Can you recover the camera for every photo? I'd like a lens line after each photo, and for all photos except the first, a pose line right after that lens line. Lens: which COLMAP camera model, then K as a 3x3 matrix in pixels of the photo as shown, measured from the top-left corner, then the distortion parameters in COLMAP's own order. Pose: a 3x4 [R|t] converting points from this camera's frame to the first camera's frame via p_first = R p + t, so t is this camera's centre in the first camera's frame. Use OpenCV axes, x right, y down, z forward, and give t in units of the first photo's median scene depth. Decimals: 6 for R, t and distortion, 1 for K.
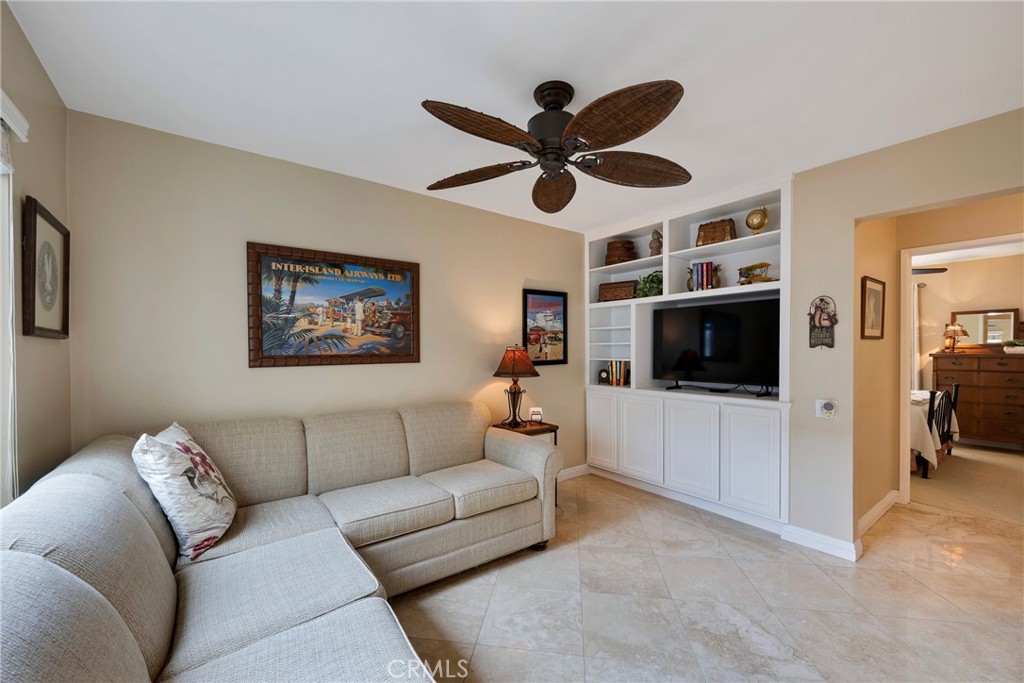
lens RADIAL K [[411.3, 0, 512.0], [0, 411.3, 351.1], [0, 0, 1]] dist [-0.001658, -0.000003]
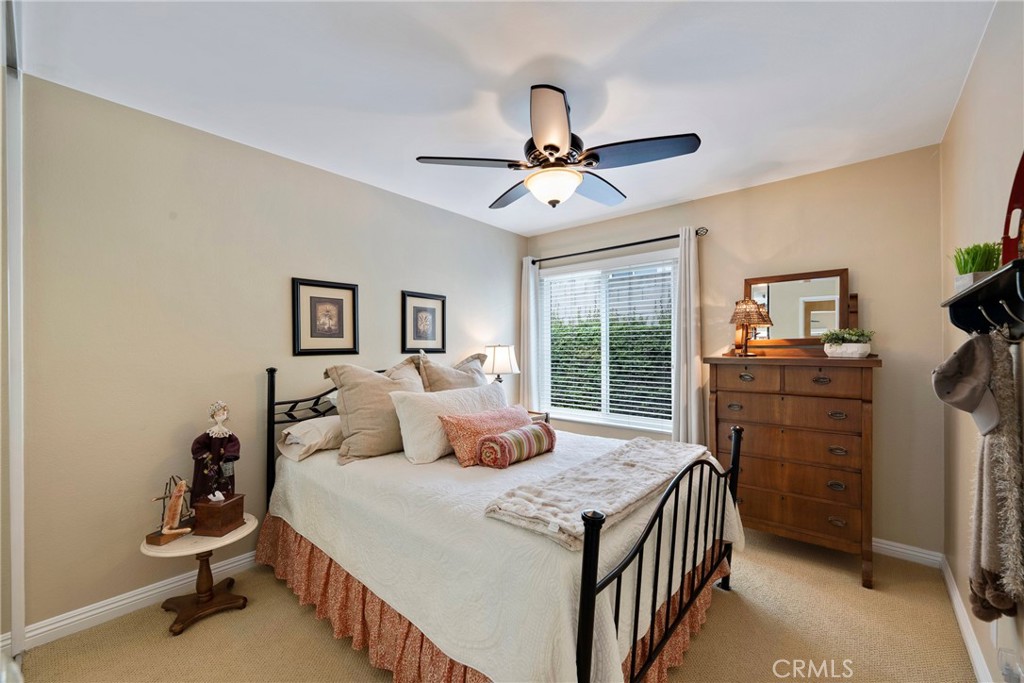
lens RADIAL K [[411.3, 0, 512.0], [0, 411.3, 351.1], [0, 0, 1]] dist [-0.001658, -0.000003]
pose [[0.976986, -0.005019, 0.213245, 0.698154], [0.005497, 0.999984, -0.001651, -0.002724], [-0.213233, 0.002786, 0.976997, 0.574487]]
